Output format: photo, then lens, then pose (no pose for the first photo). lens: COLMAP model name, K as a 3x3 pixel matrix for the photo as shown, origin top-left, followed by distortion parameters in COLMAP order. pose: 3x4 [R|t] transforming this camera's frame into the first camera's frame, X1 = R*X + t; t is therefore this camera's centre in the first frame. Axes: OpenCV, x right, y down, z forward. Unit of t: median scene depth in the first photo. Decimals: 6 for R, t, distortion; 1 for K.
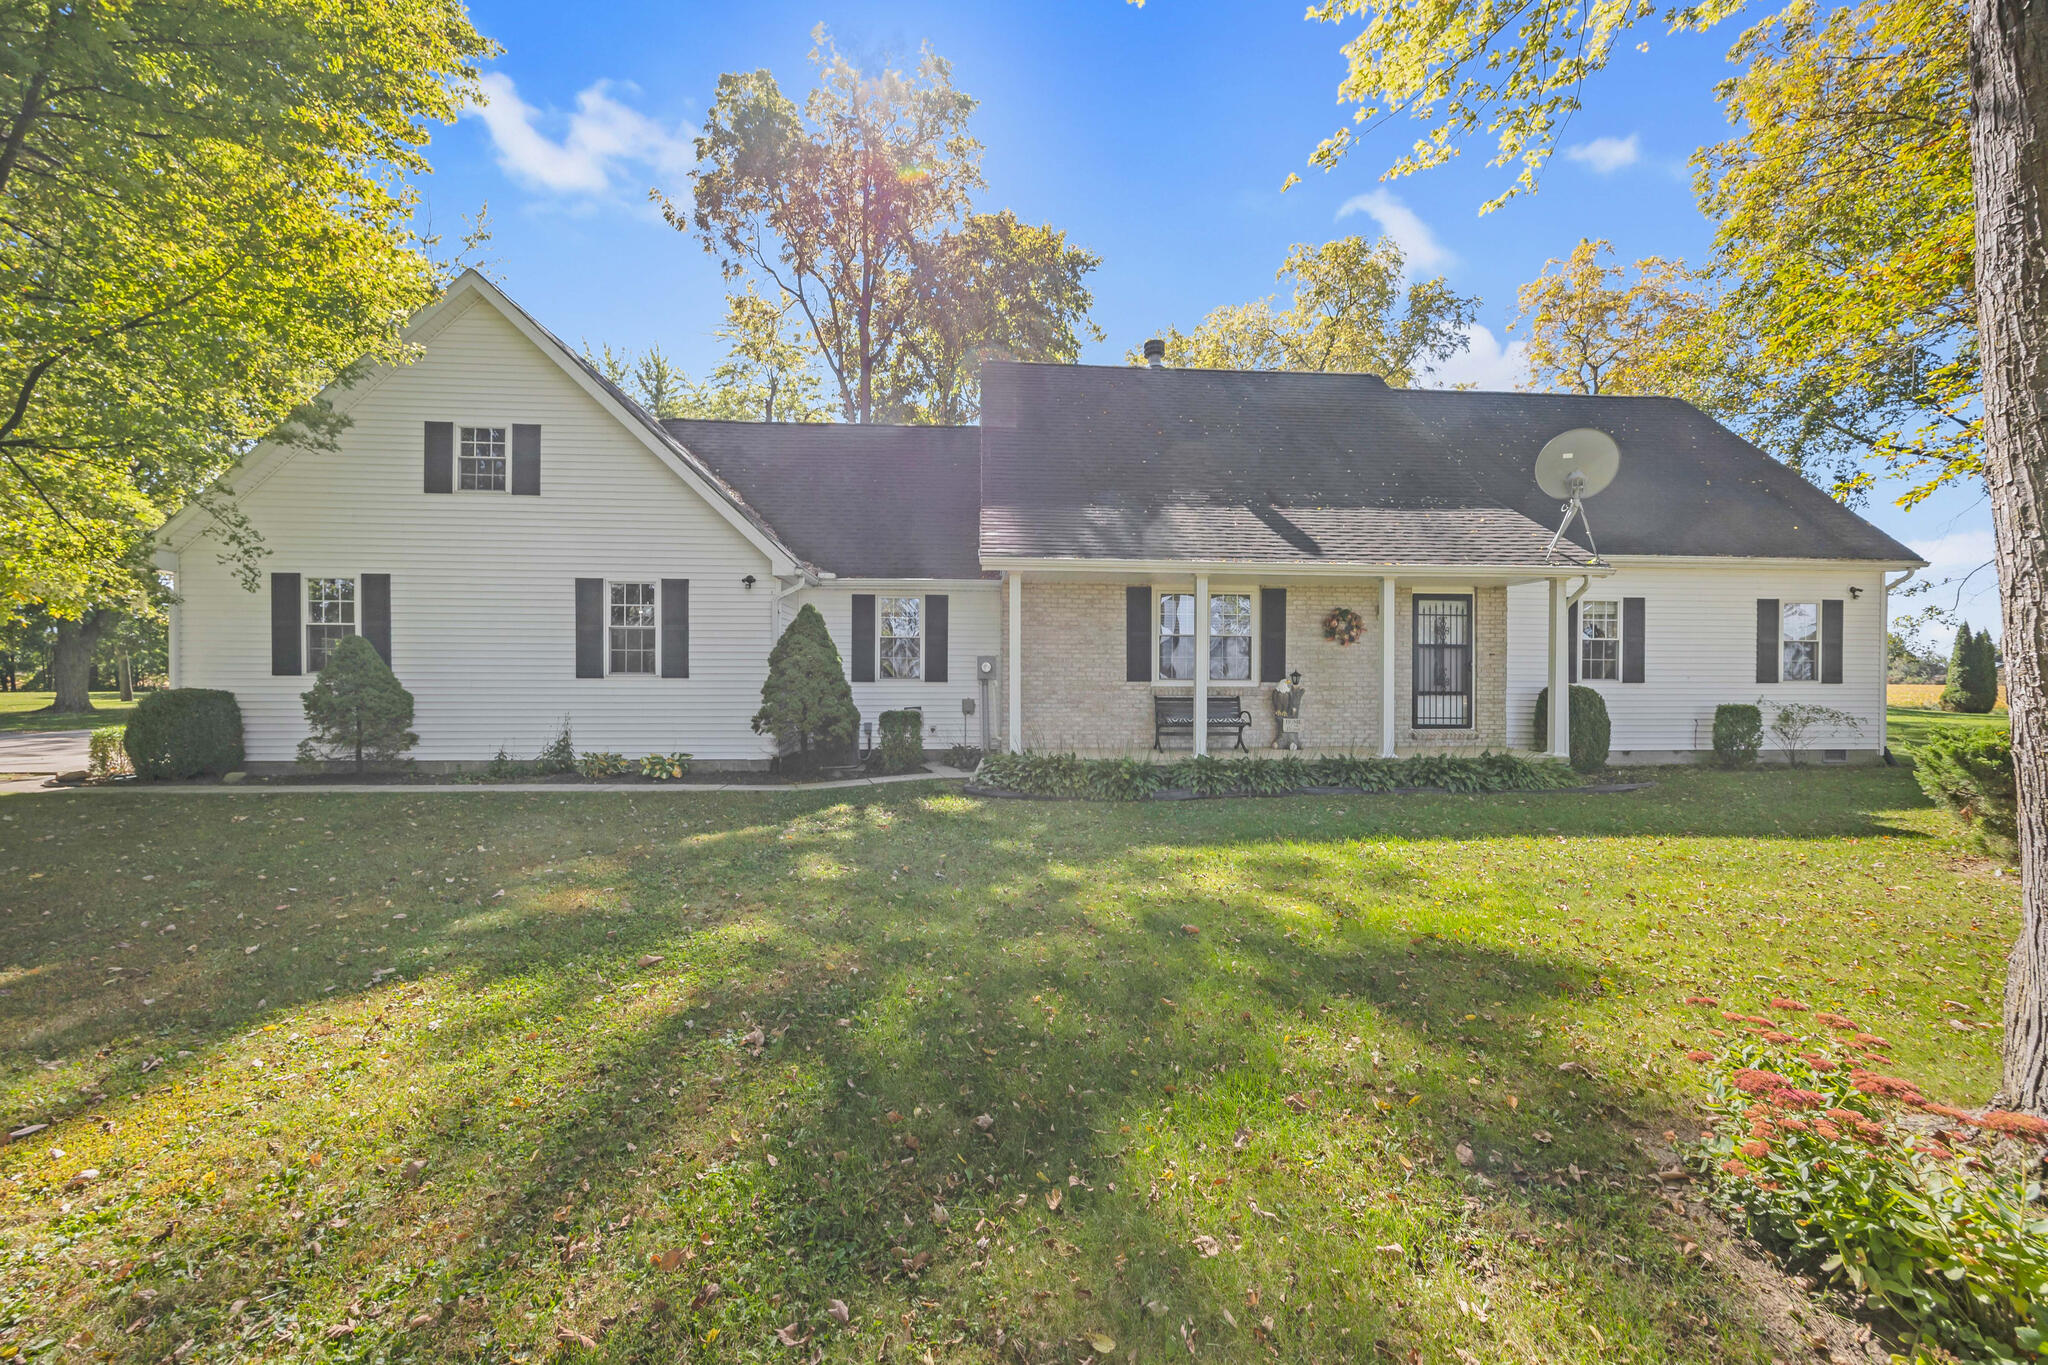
lens RADIAL K [[769.3, 0, 1024.0], [0, 769.3, 682.5], [0, 0, 1]] dist [-0.006408, 0.000082]
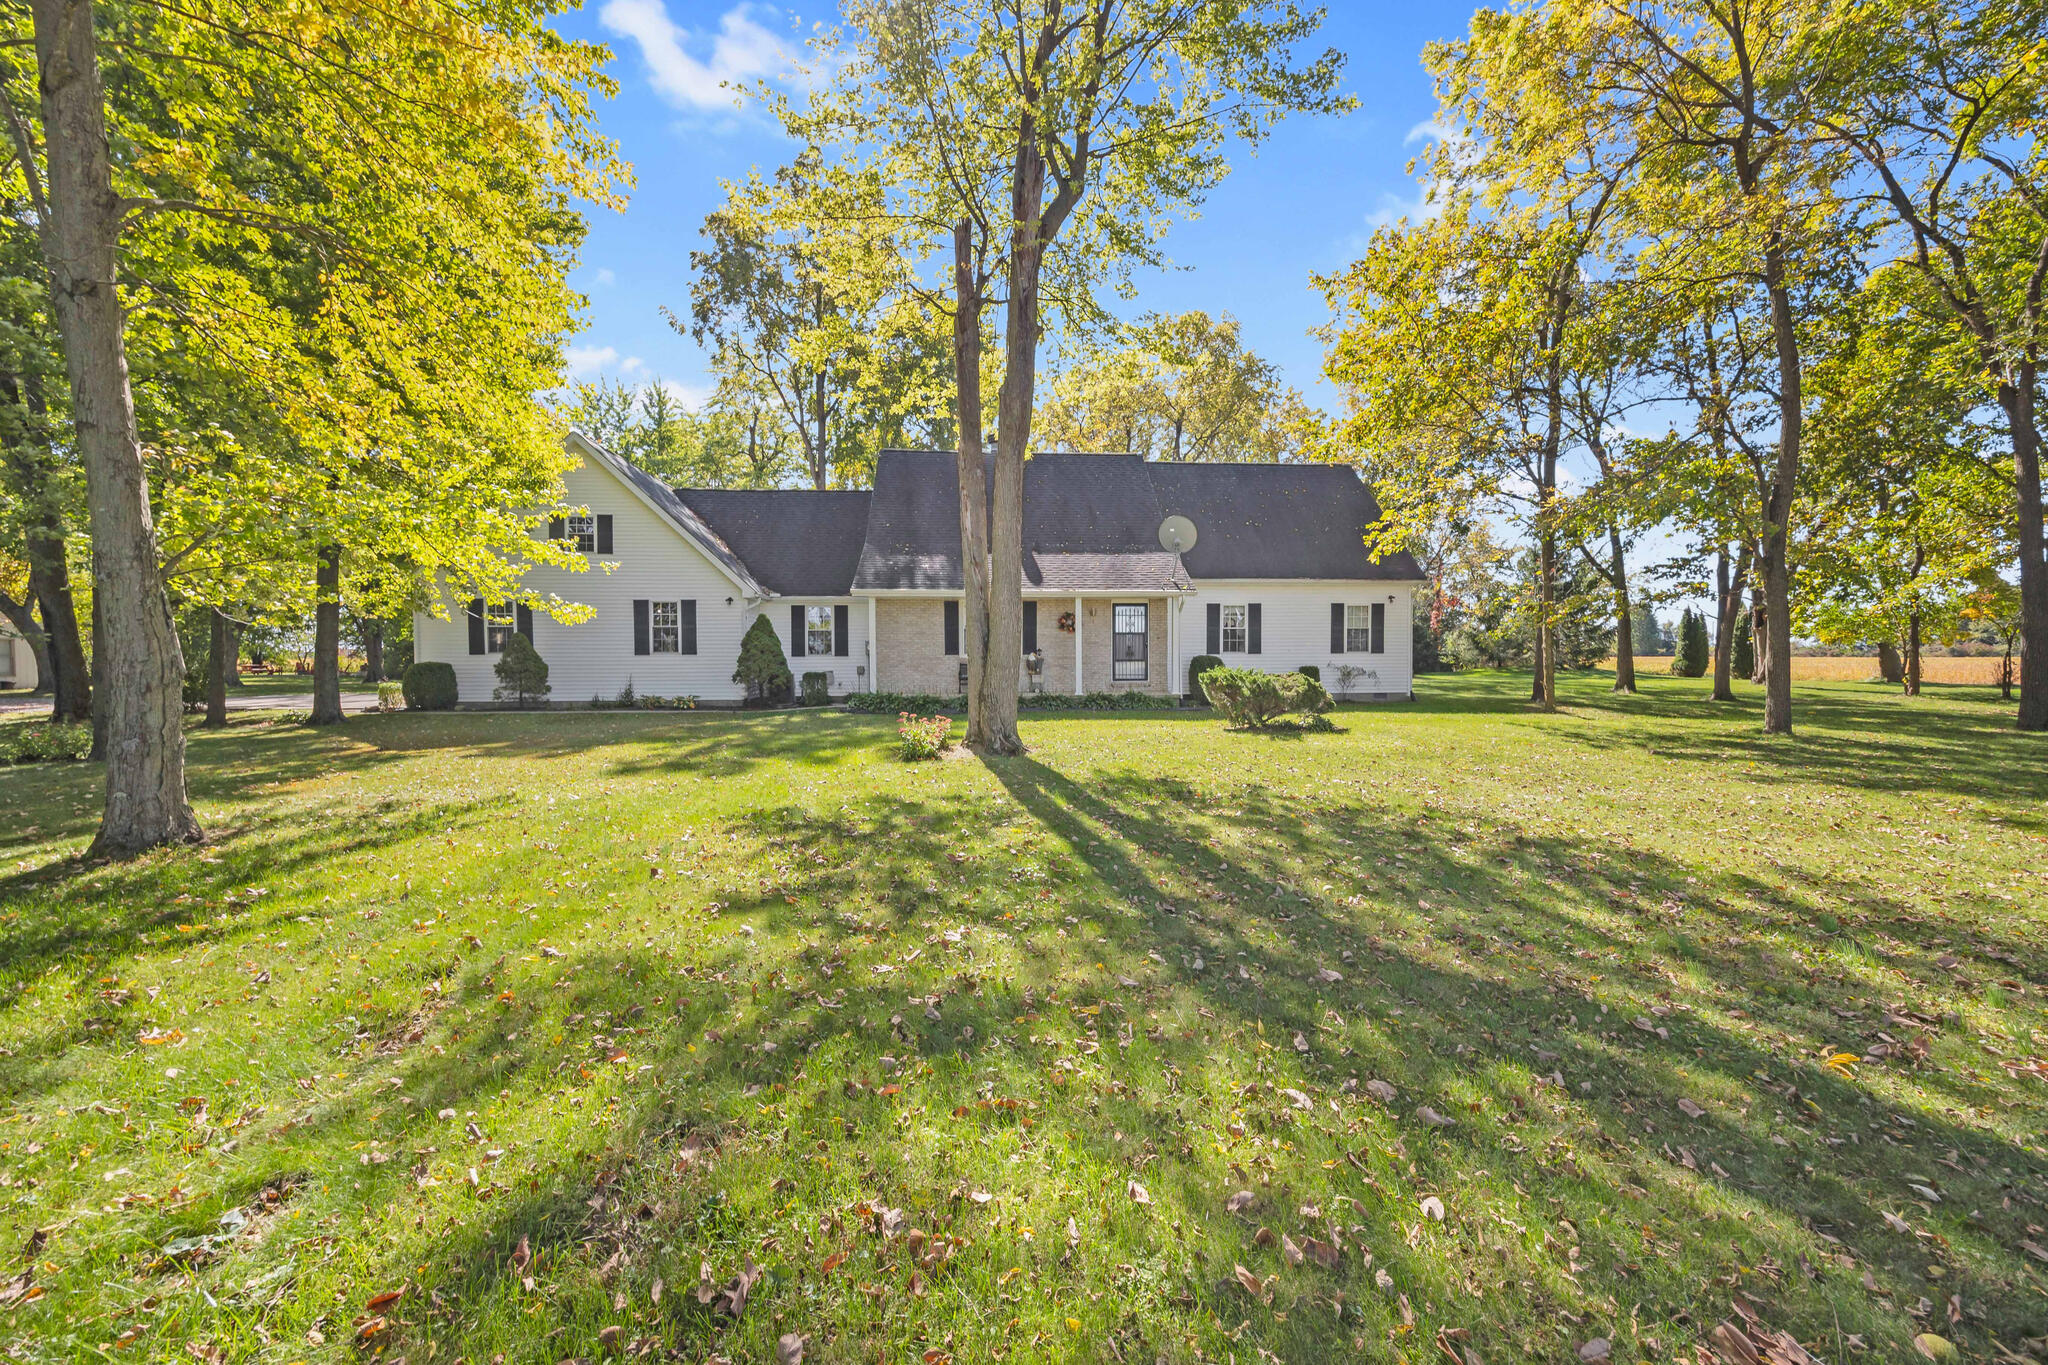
lens RADIAL K [[769.3, 0, 1024.0], [0, 769.3, 682.5], [0, 0, 1]] dist [-0.006408, 0.000082]
pose [[0.999971, -0.007248, 0.002531, 0.322553], [0.007177, 0.999616, 0.026765, 0.016681], [-0.002724, -0.026746, 0.999639, -0.799265]]
